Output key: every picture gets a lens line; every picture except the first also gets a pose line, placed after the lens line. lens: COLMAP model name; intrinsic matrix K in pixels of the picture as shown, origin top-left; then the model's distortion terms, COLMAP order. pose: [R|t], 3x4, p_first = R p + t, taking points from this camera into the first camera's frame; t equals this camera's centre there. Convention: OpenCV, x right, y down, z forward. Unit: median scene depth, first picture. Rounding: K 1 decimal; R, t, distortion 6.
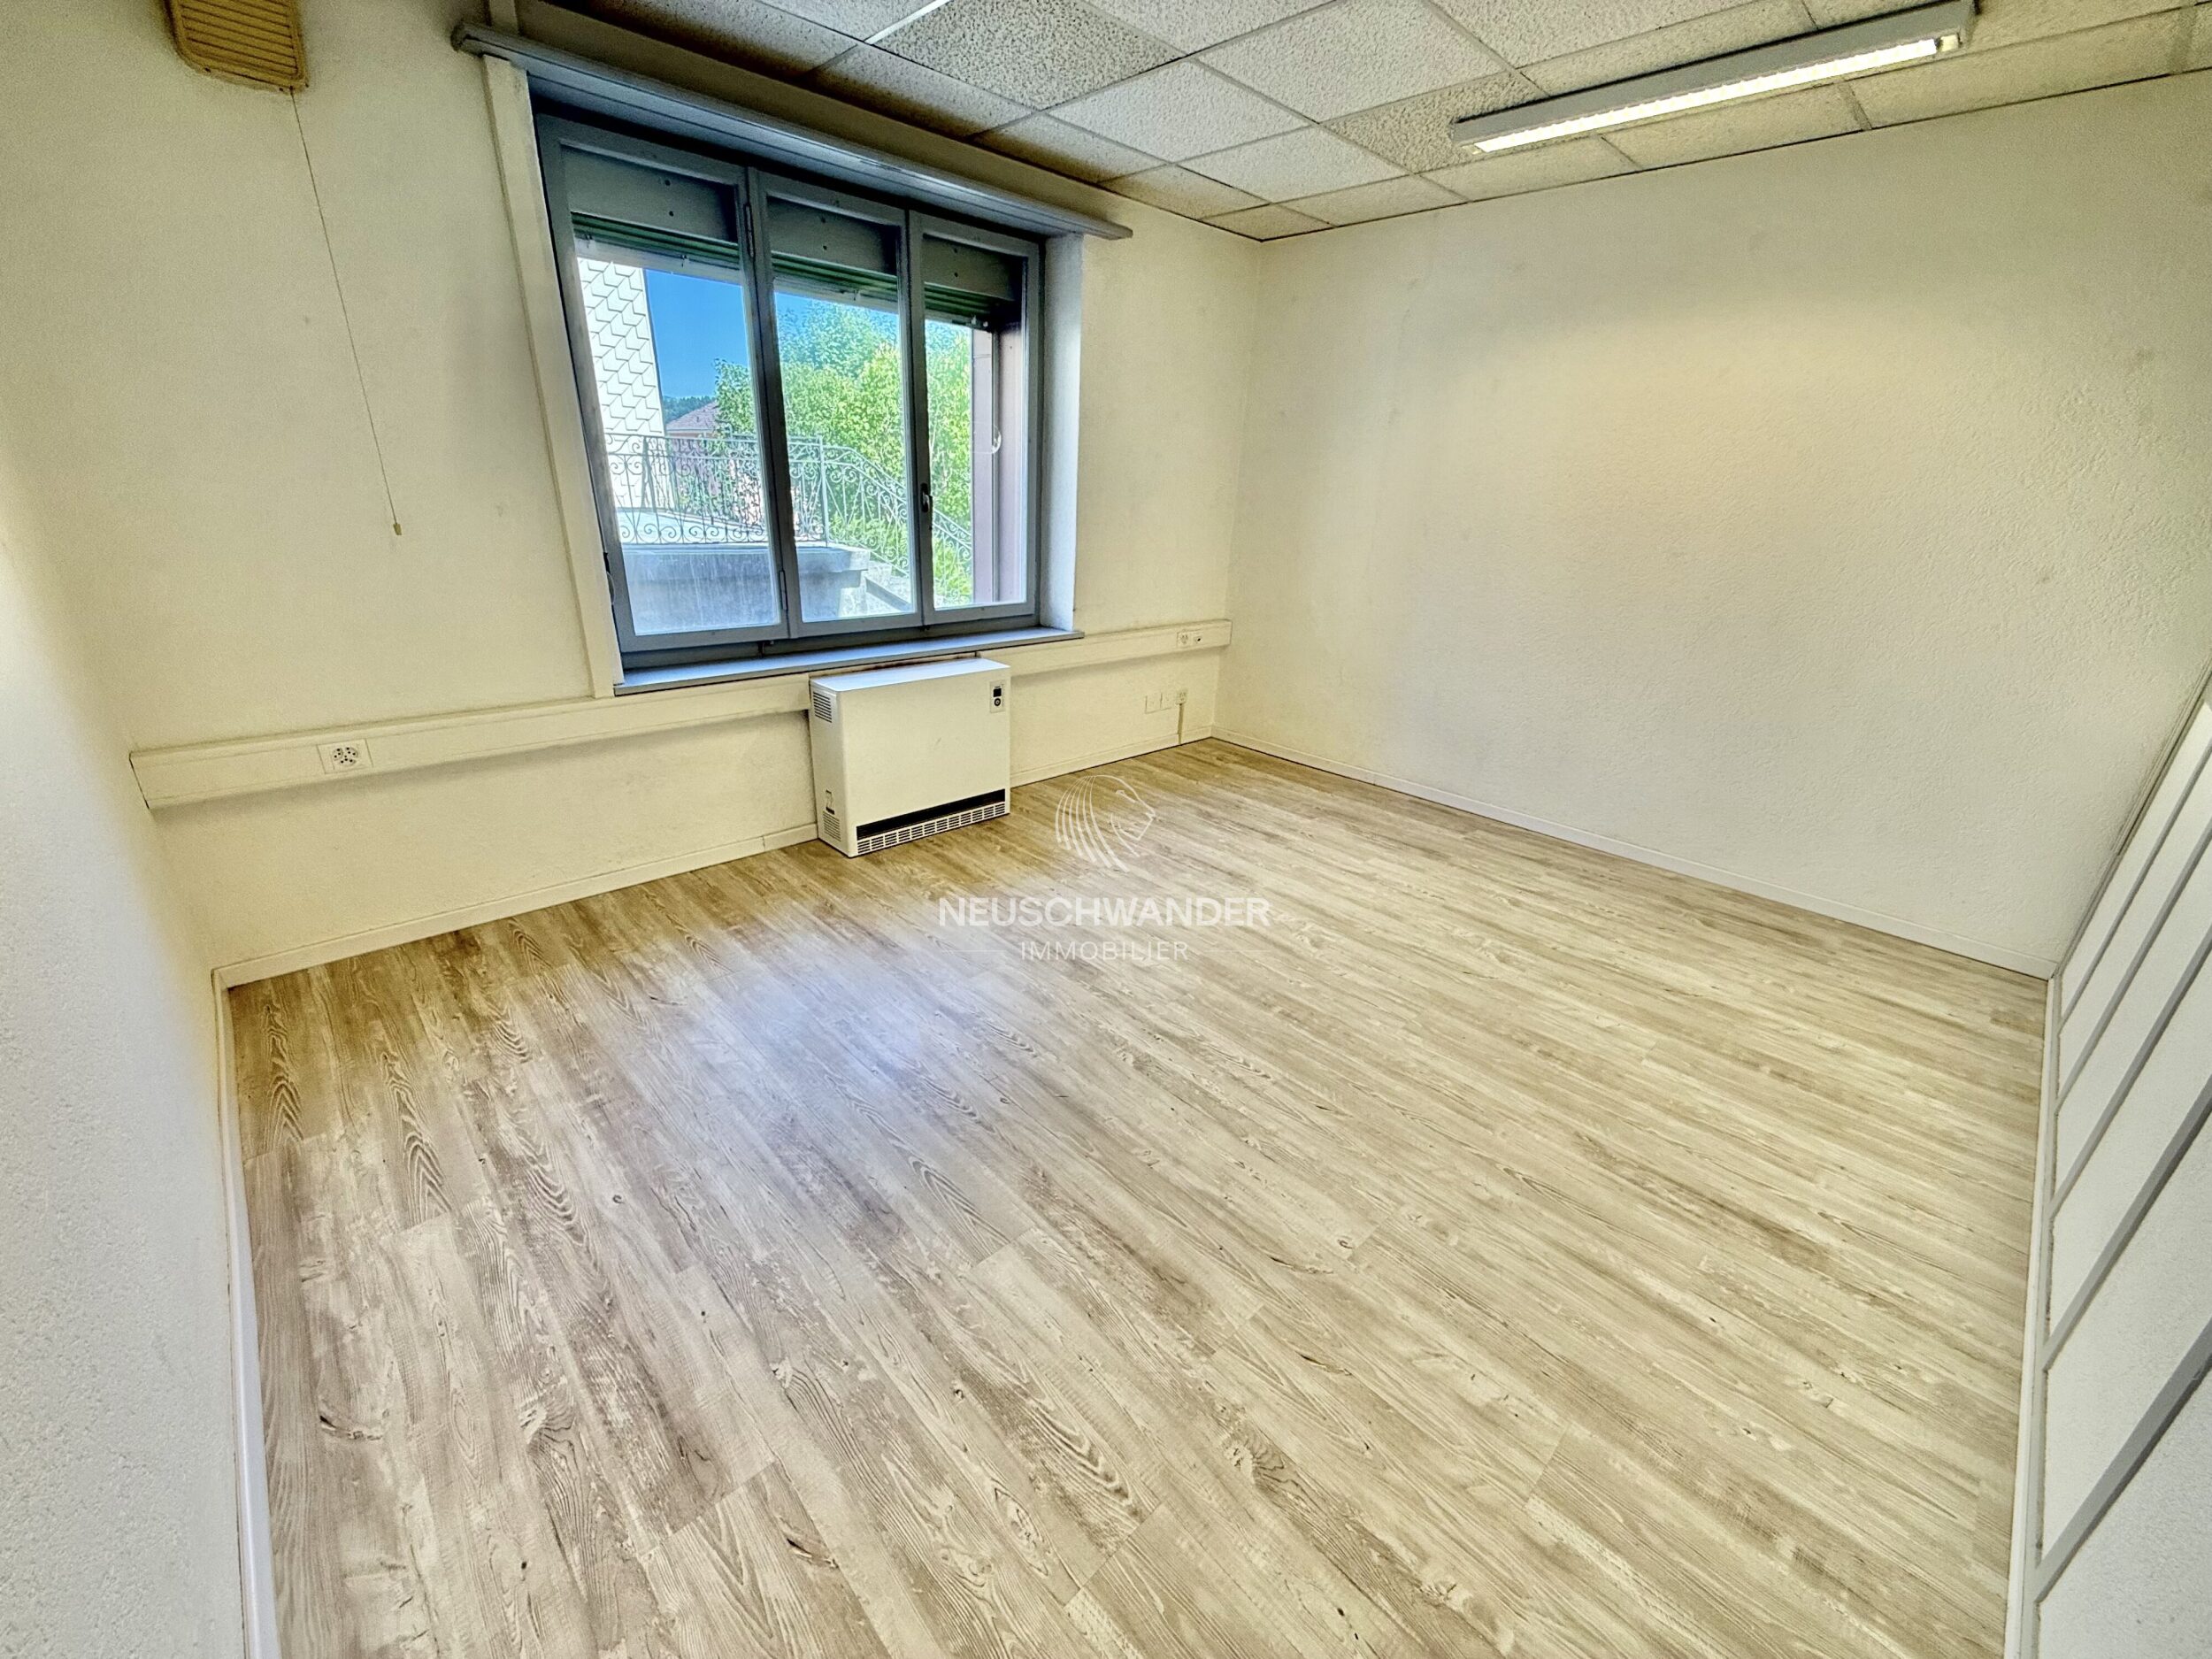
lens RADIAL K [[881.8, 0, 1098.6], [0, 881.8, 827.2], [0, 0, 1]] dist [-0.001218, 0.000242]
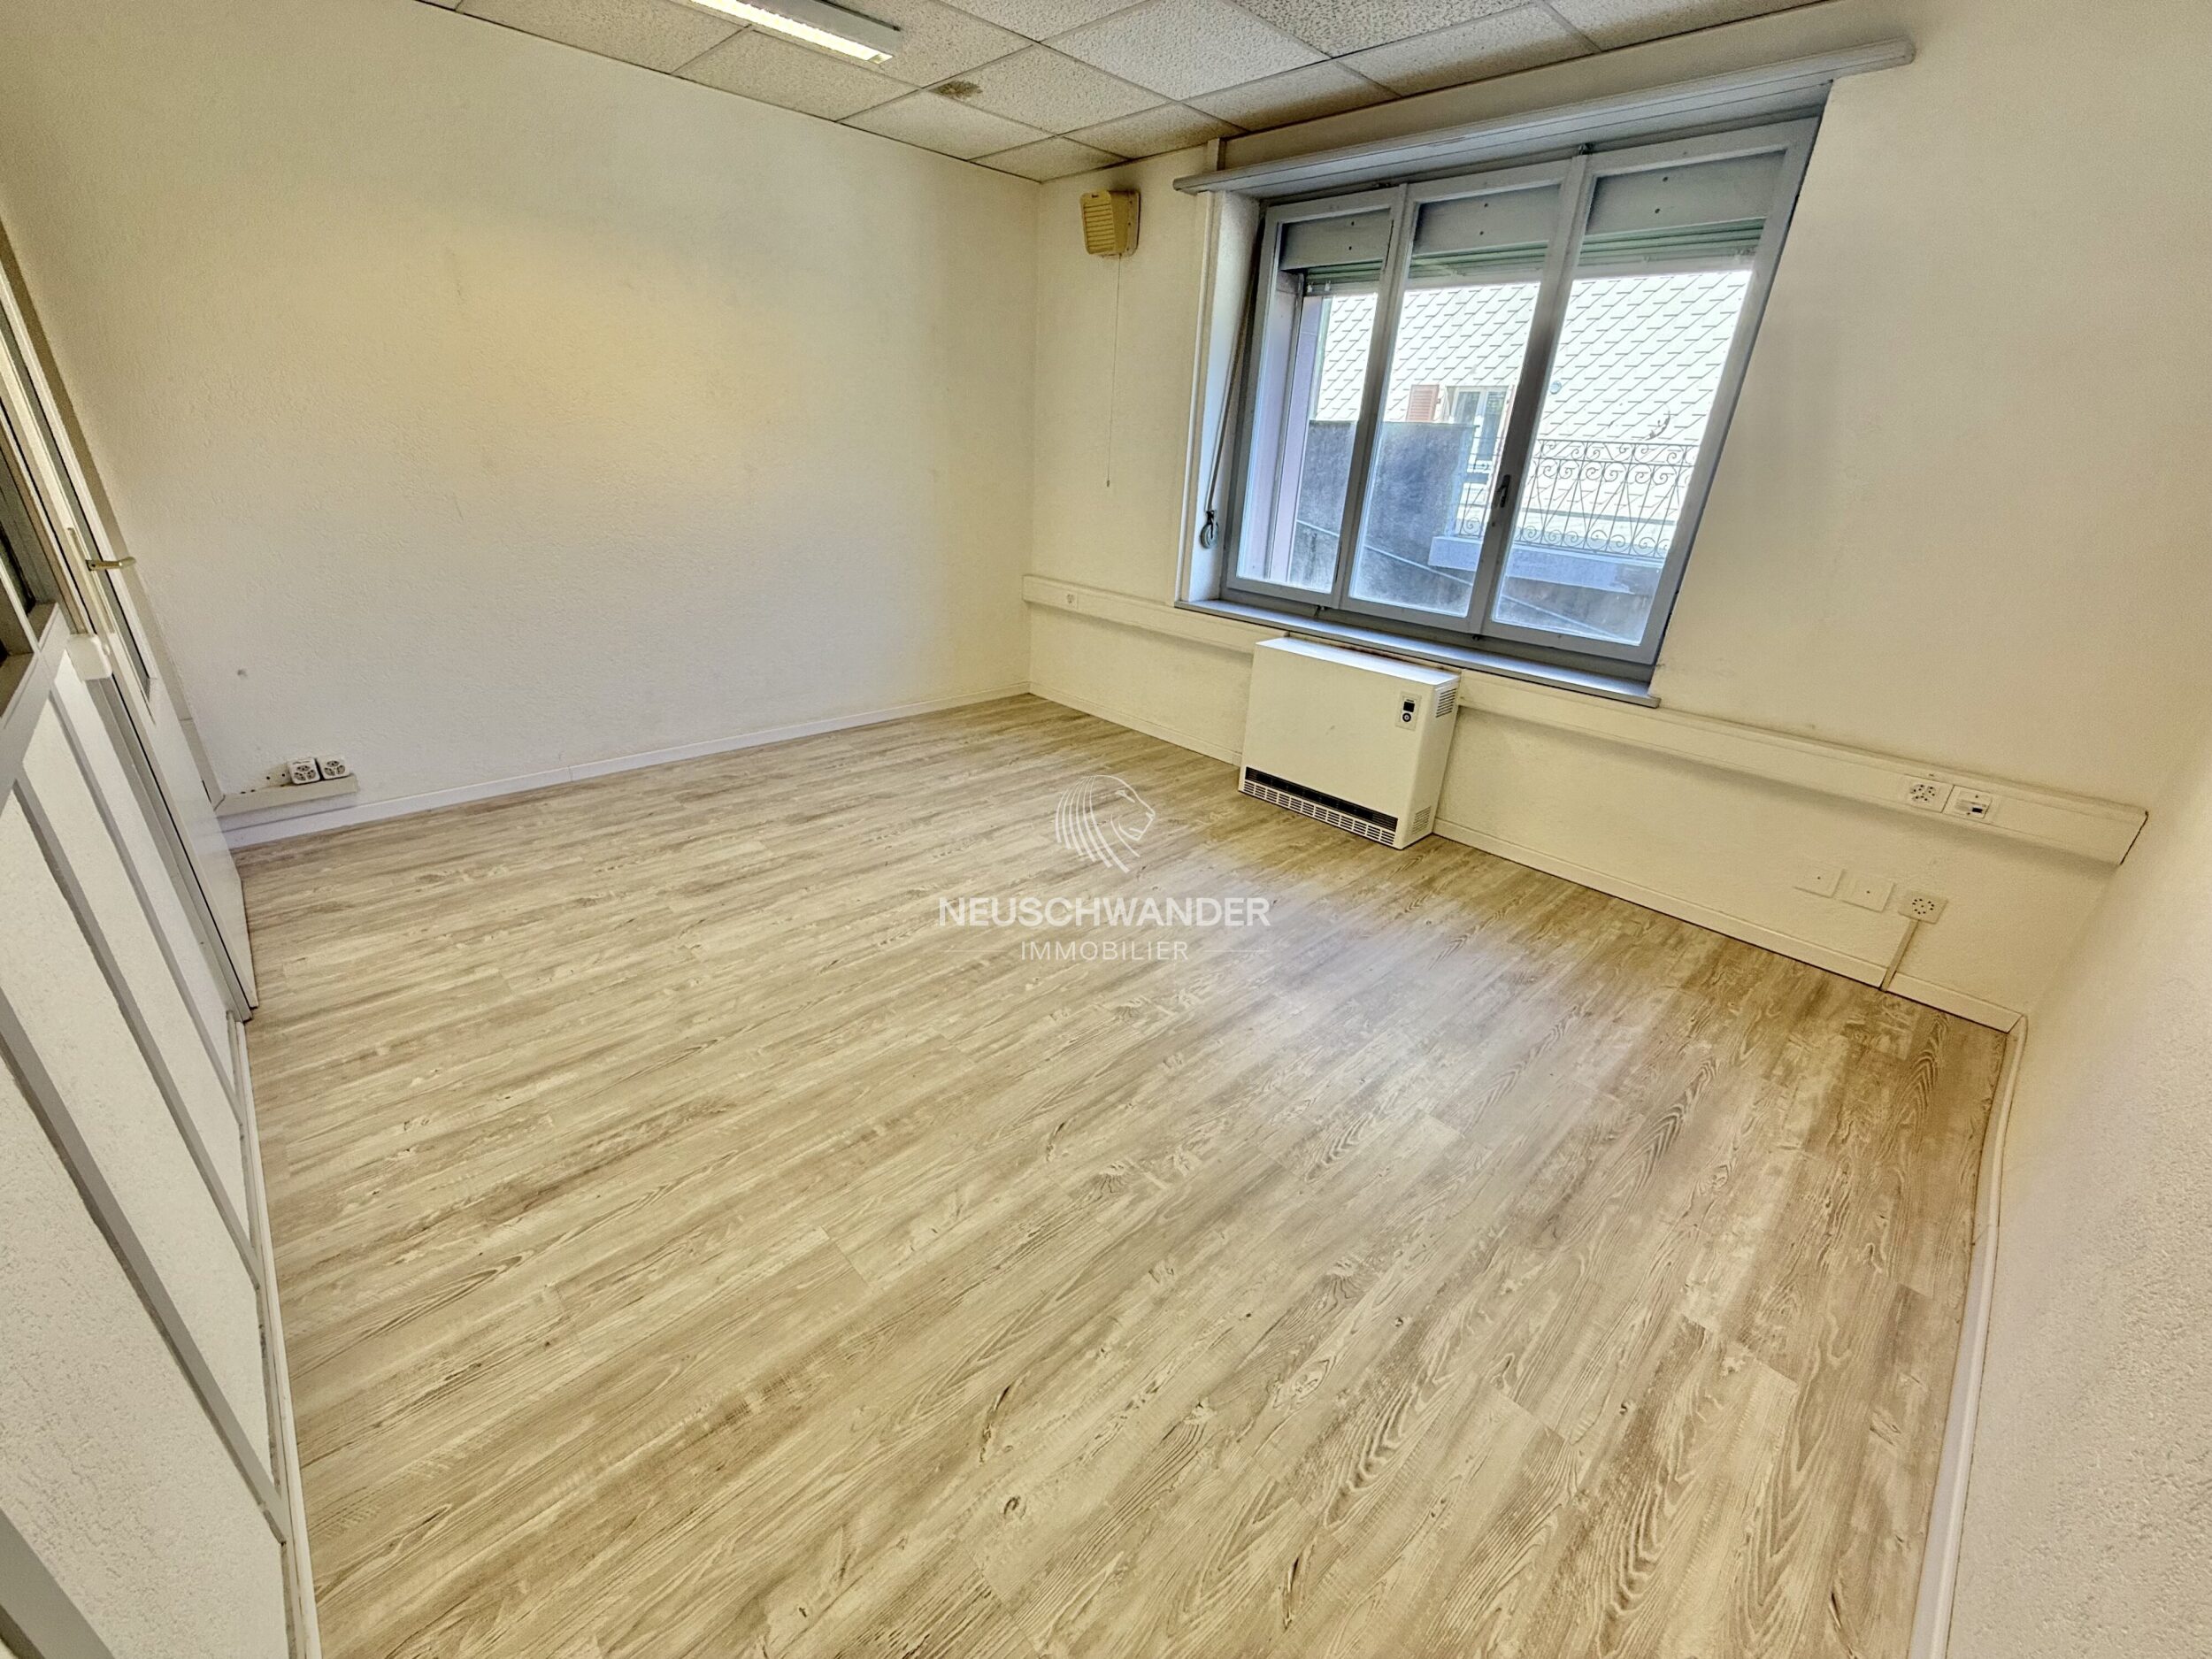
lens RADIAL K [[881.8, 0, 1097.8], [0, 881.8, 820.7], [0, 0, 1]] dist [-0.001218, 0.000242]
pose [[0.002608, 0.362180, -0.932105, 1.132776], [-0.413083, 0.849254, 0.328831, -0.329207], [0.910690, 0.384179, 0.151825, 0.946023]]
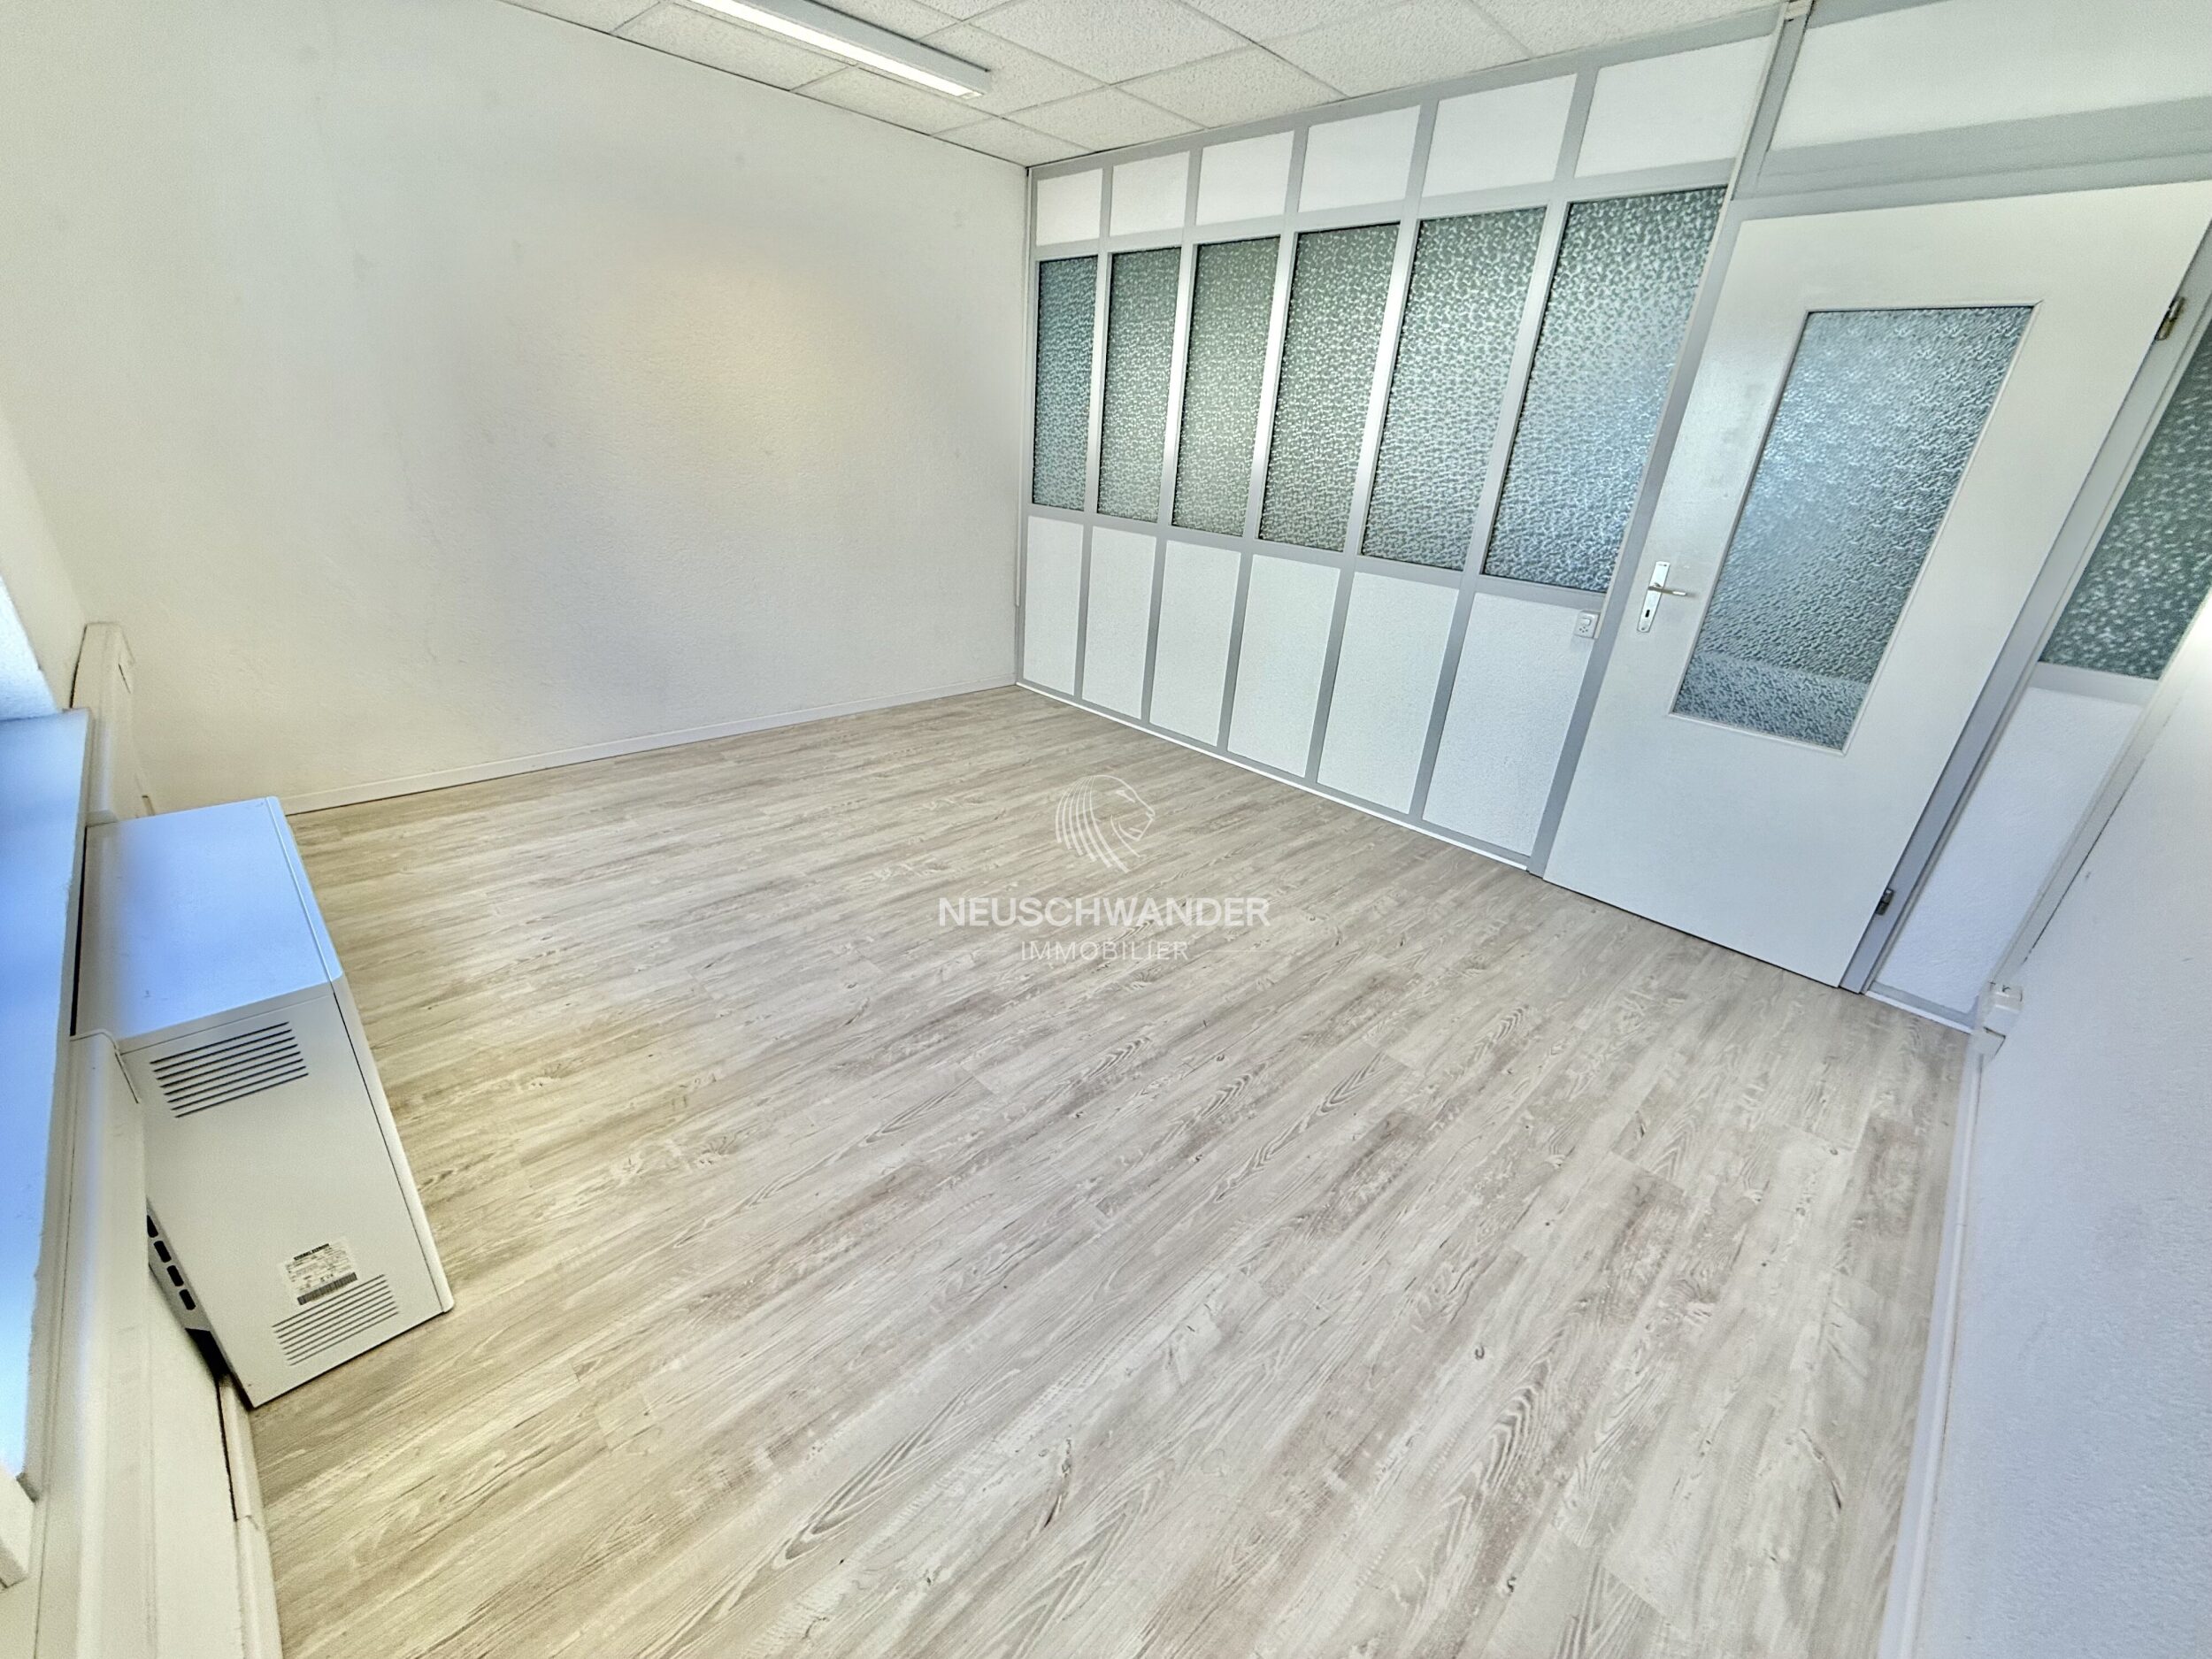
lens RADIAL K [[881.8, 0, 1096.9], [0, 881.8, 829.7], [0, 0, 1]] dist [-0.001218, 0.000242]
pose [[-0.009245, -0.449936, 0.893013, -0.792149], [0.308994, 0.848060, 0.430485, -0.353610], [-0.951019, 0.279915, 0.131187, 0.813032]]
